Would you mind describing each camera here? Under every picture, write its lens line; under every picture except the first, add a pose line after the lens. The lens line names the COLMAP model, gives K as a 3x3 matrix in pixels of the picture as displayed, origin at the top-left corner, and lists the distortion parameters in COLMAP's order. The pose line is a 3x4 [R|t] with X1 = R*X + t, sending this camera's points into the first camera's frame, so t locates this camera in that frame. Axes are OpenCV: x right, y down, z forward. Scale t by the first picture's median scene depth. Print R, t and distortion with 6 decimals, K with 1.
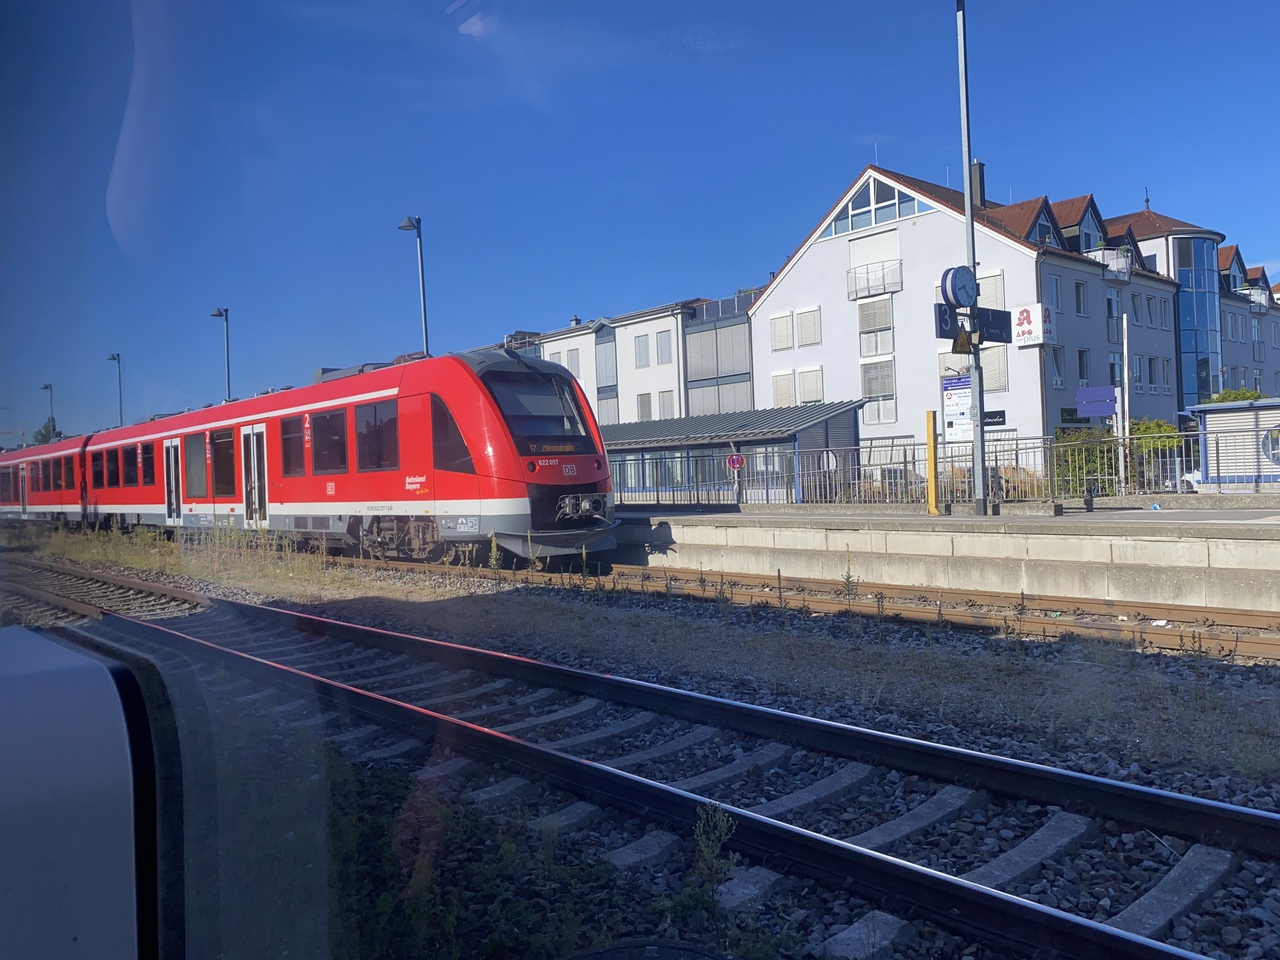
lens RADIAL K [[1246.7, 0, 675.4], [0, 1246.7, 400.9], [0, 0, 1]] dist [0.003550, -0.010196]
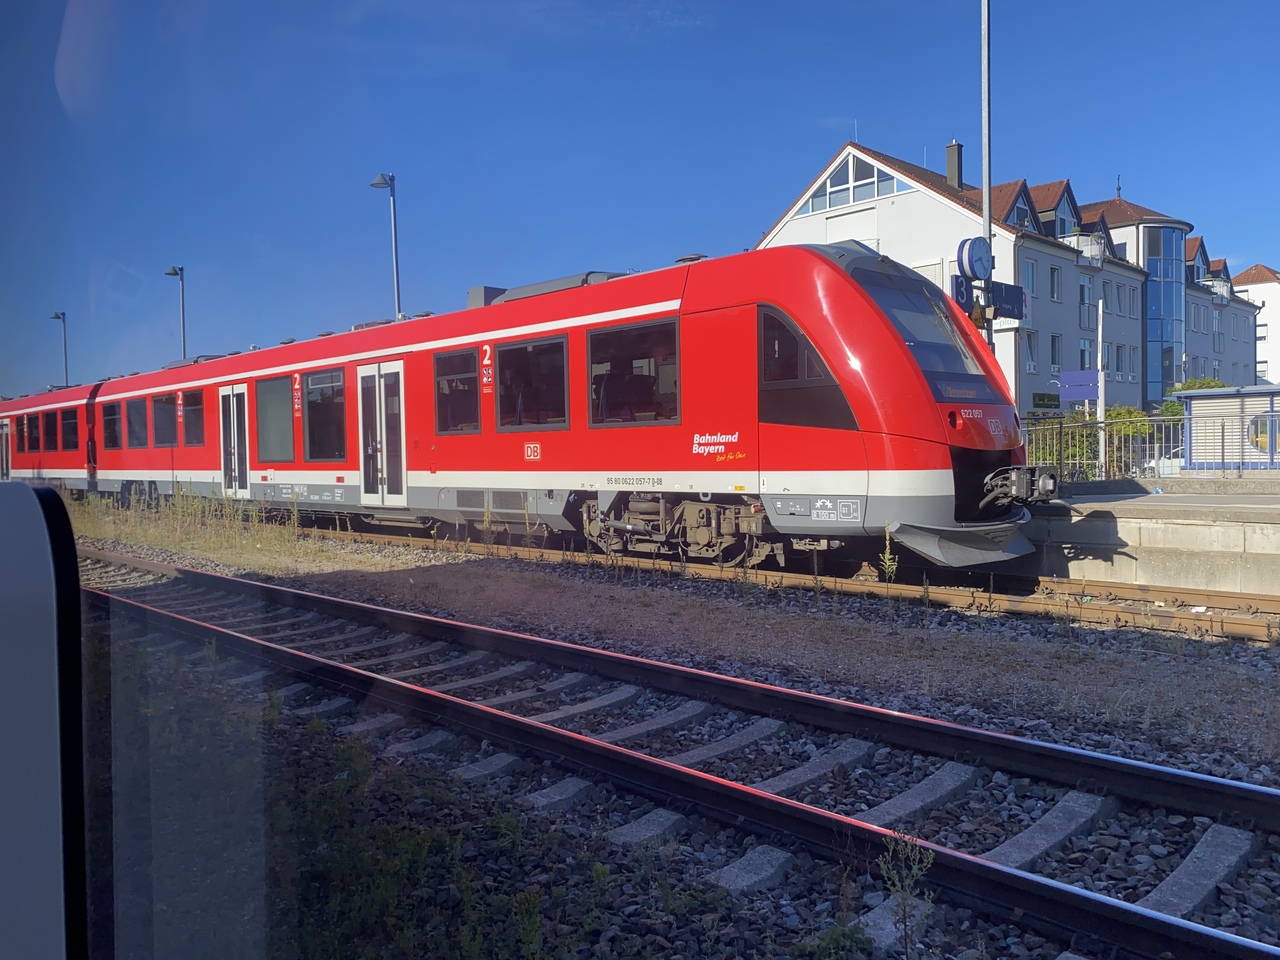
lens RADIAL K [[1051.9, 0, 594.9], [0, 1051.9, 474.9], [0, 0, 1]] dist [0.003612, -0.004376]
pose [[0.996255, 0.016144, 0.084940, -0.183277], [-0.022713, 0.996776, 0.076953, 0.023505], [-0.083424, -0.078594, 0.993410, 0.259410]]
